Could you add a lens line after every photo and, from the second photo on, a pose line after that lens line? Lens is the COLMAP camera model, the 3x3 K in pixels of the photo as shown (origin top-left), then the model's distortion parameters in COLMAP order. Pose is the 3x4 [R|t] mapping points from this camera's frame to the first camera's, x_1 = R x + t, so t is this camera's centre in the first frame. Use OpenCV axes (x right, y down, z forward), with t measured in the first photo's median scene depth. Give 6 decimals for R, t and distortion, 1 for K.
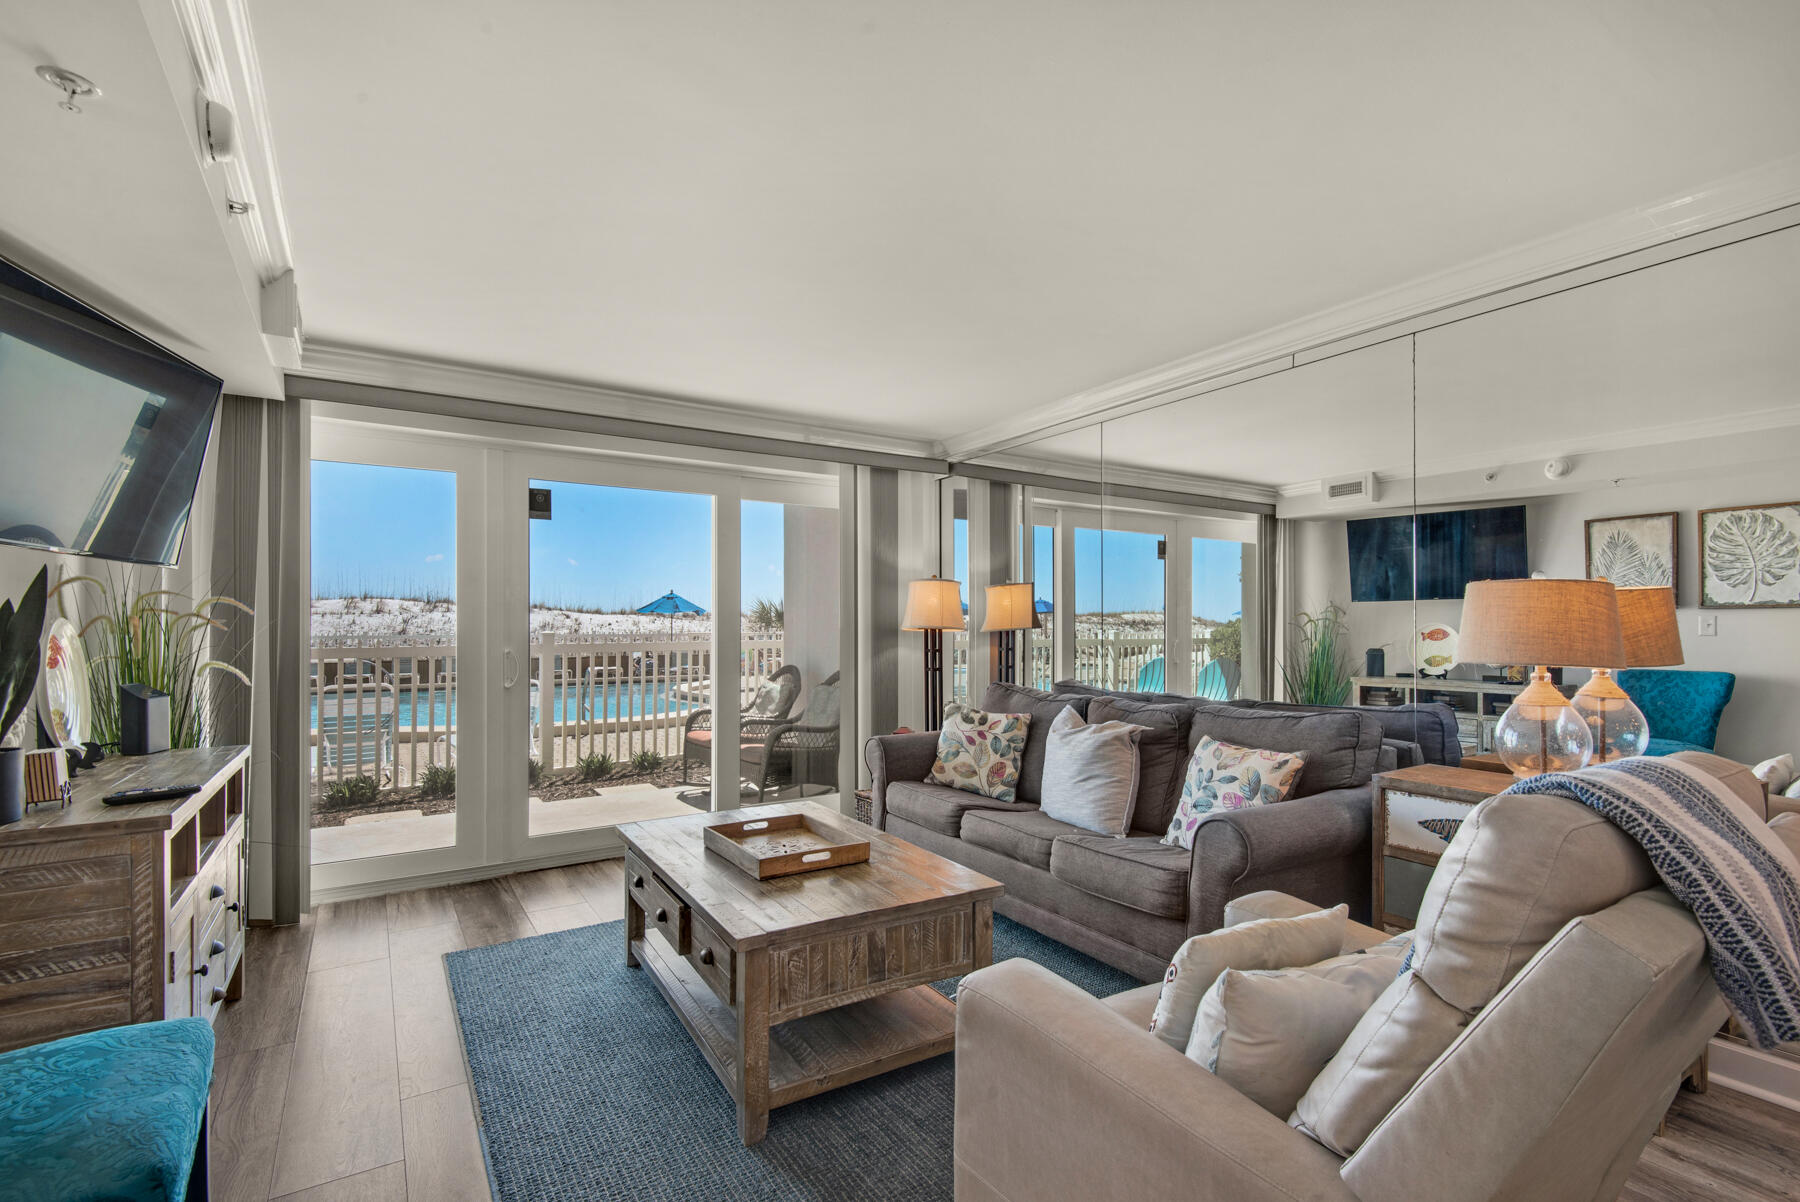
lens RADIAL K [[824.3, 0, 895.4], [0, 824.3, 612.6], [0, 0, 1]] dist [0.020065, -0.000982]
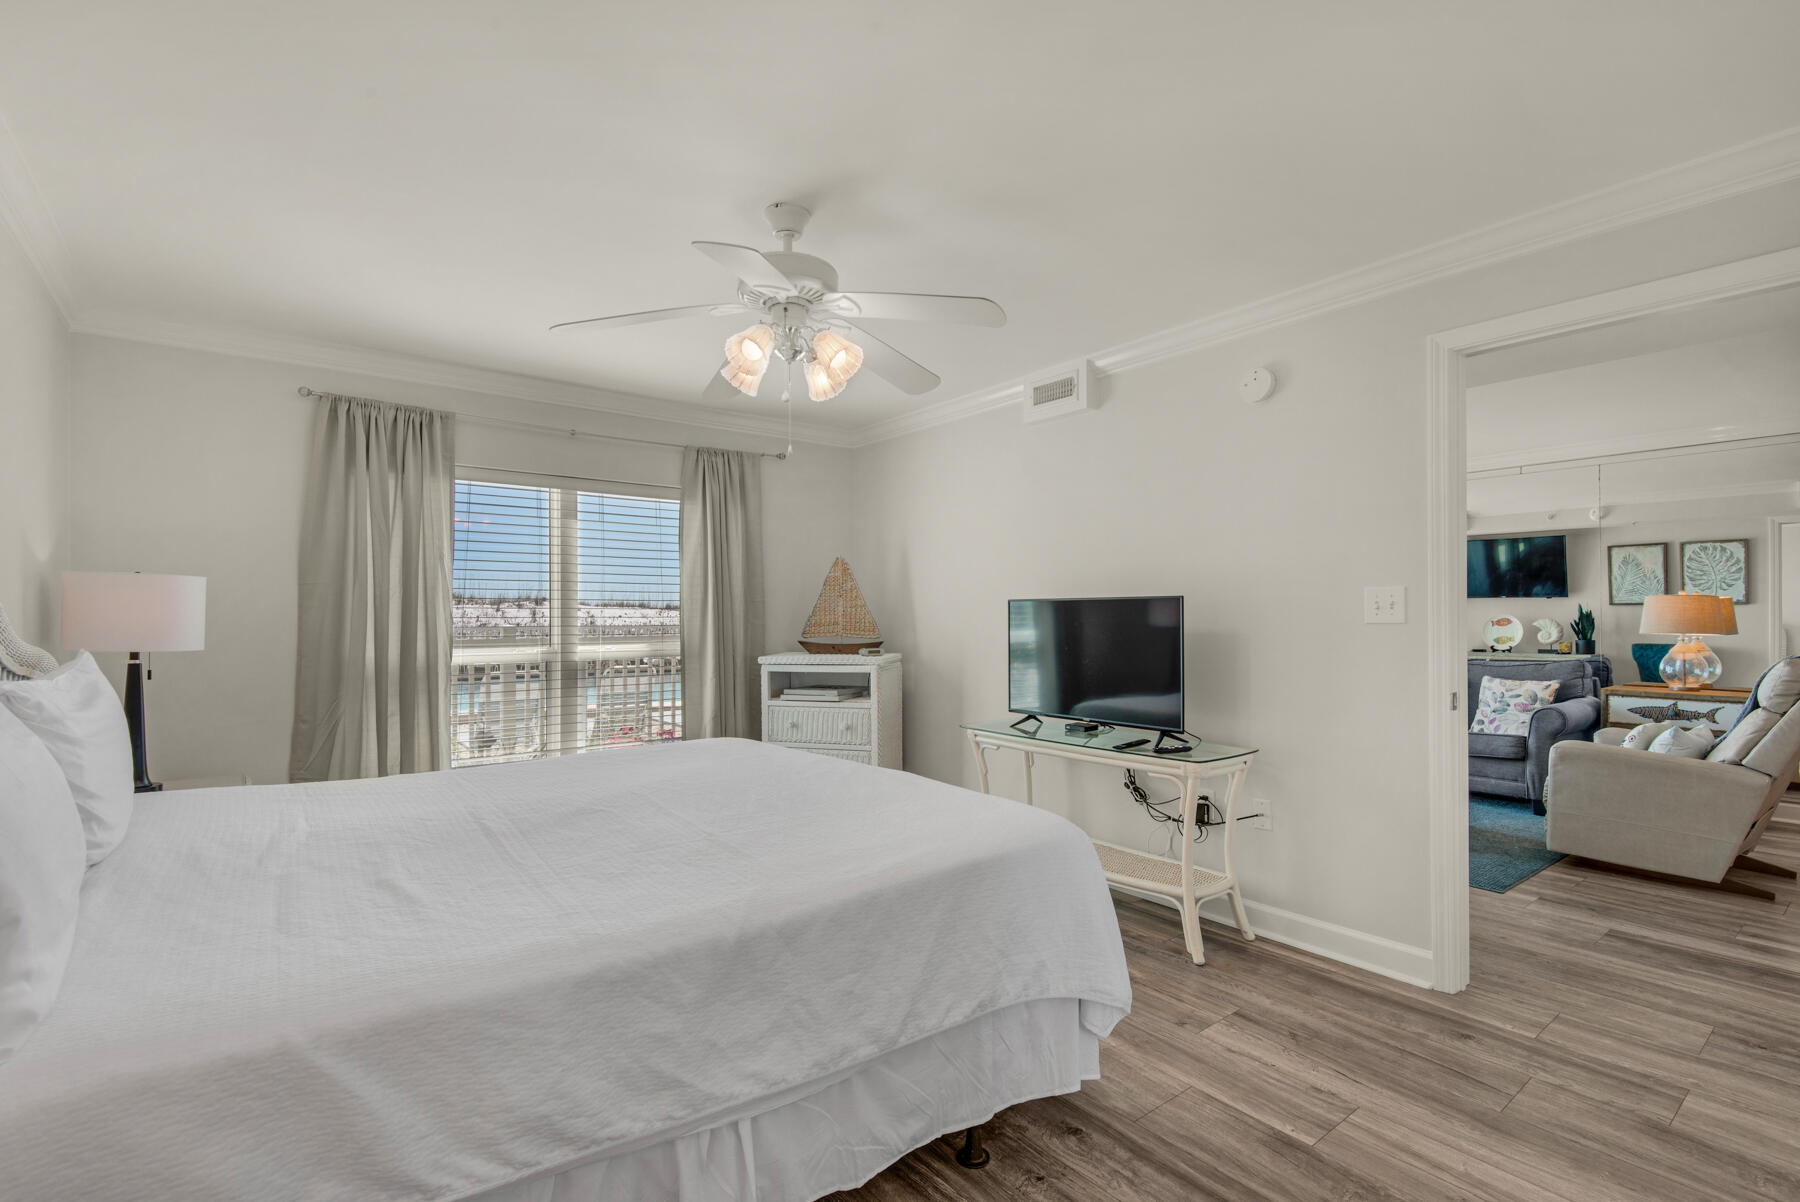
lens RADIAL K [[824.5, 0, 902.1], [0, 824.5, 606.5], [0, 0, 1]] dist [0.000718, 0.000097]
pose [[0.996467, -0.001247, 0.083973, -0.628449], [0.001005, 0.999995, 0.002926, -0.007193], [-0.083976, -0.002831, 0.996464, -0.420240]]
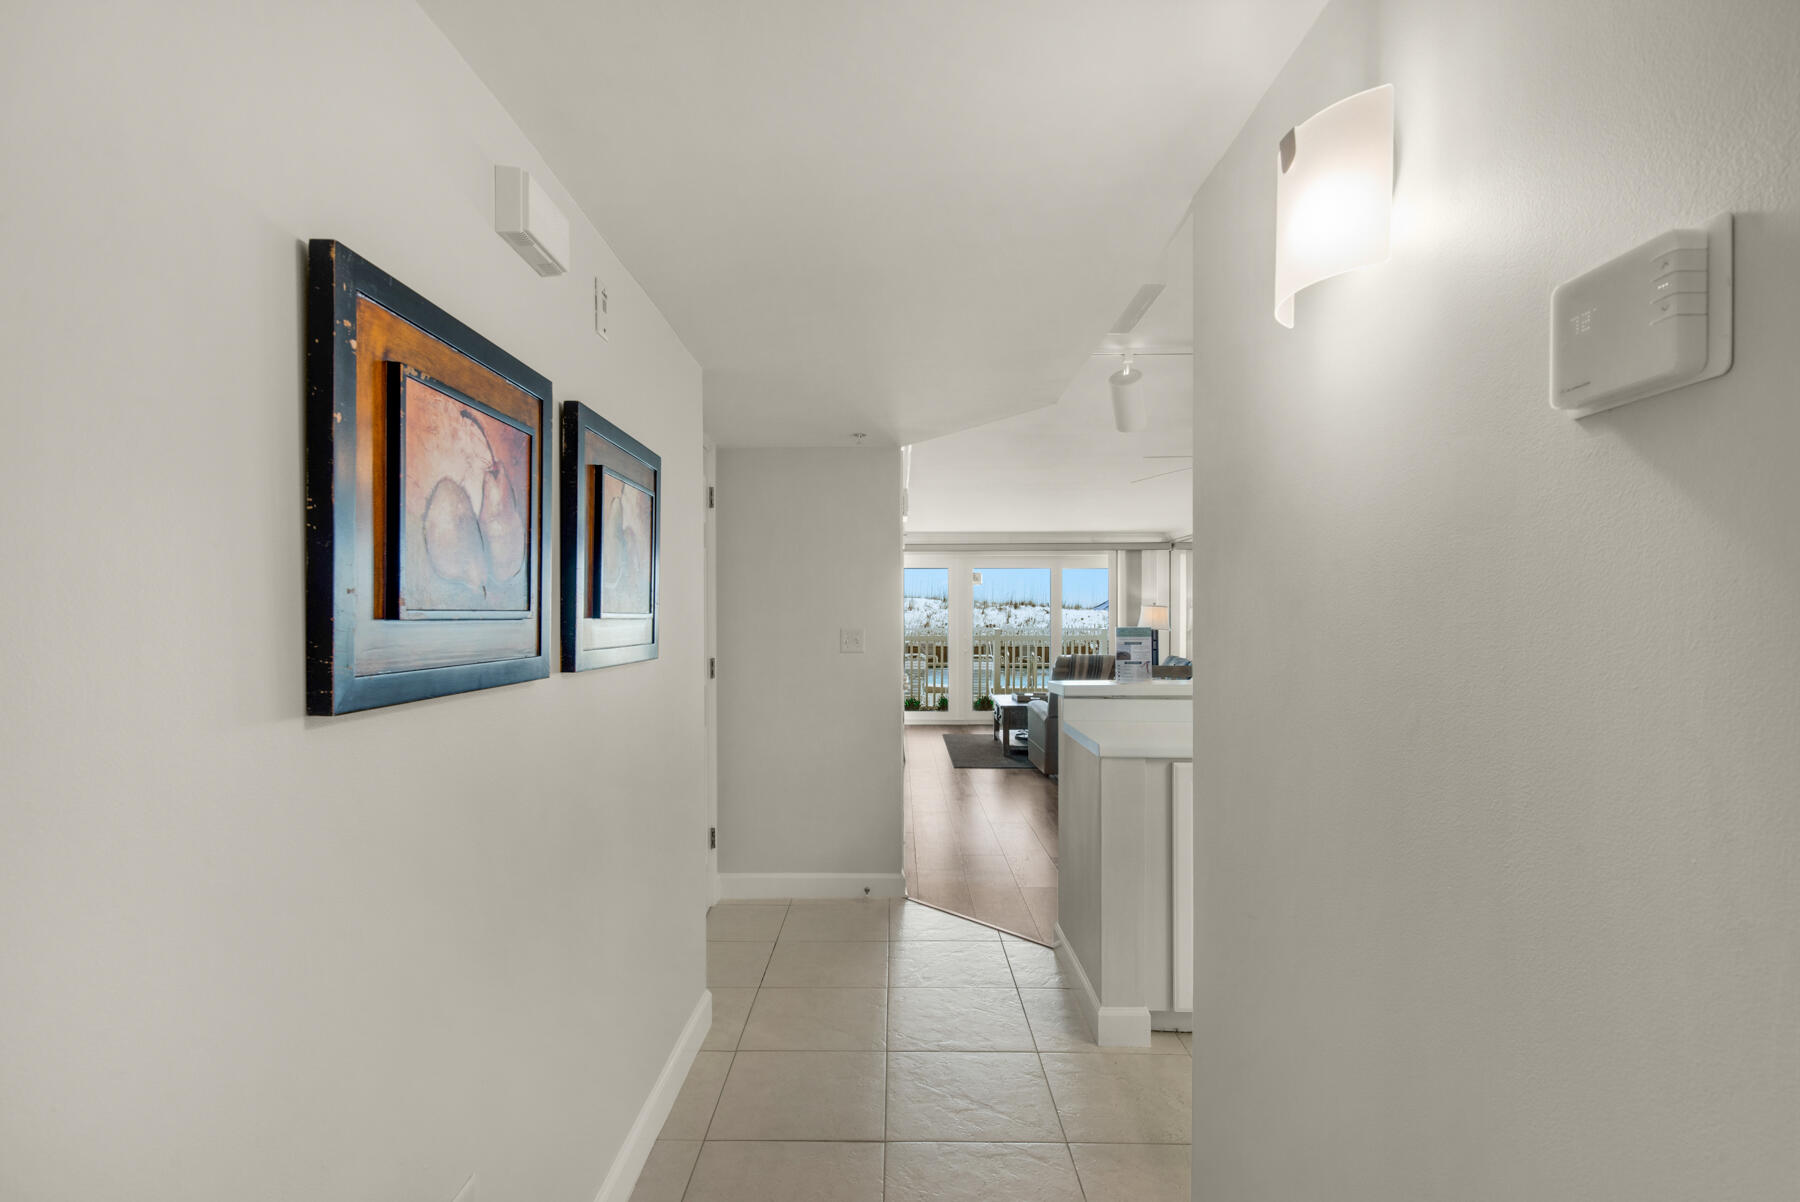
lens RADIAL K [[891.1, 0, 865.5], [0, 891.1, 608.7], [0, 0, 1]] dist [0.000115, -0.000046]
pose [[0.823429, -0.006056, -0.567387, 0.637634], [0.009497, 0.999950, 0.003110, -0.040987], [0.567340, -0.007949, 0.823445, -1.091956]]
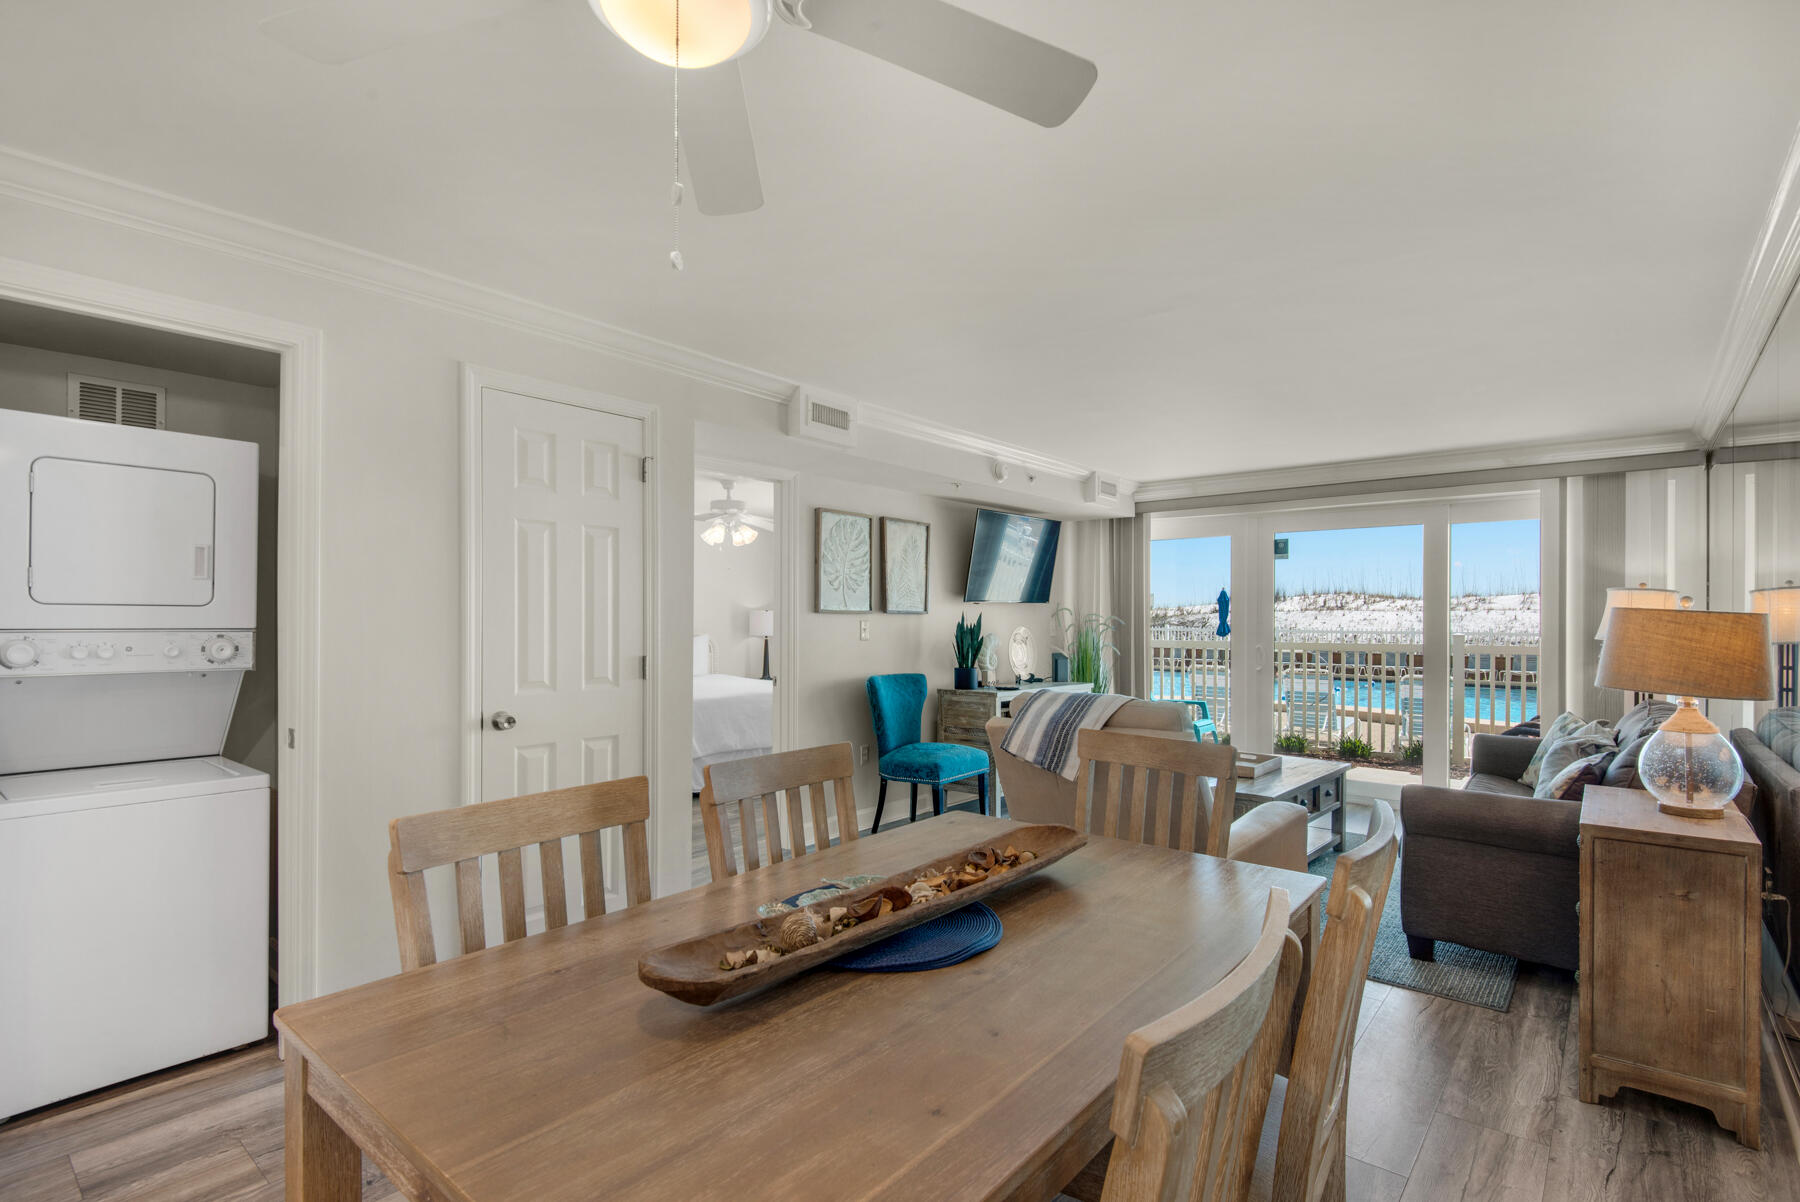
lens RADIAL K [[848.8, 0, 902.2], [0, 848.8, 620.4], [0, 0, 1]] dist [0.025428, -0.025742]
pose [[0.297510, 0.004459, -0.954708, 0.655823], [0.011497, 0.999900, 0.008253, -0.018925], [0.954650, -0.013432, 0.297429, -0.086360]]
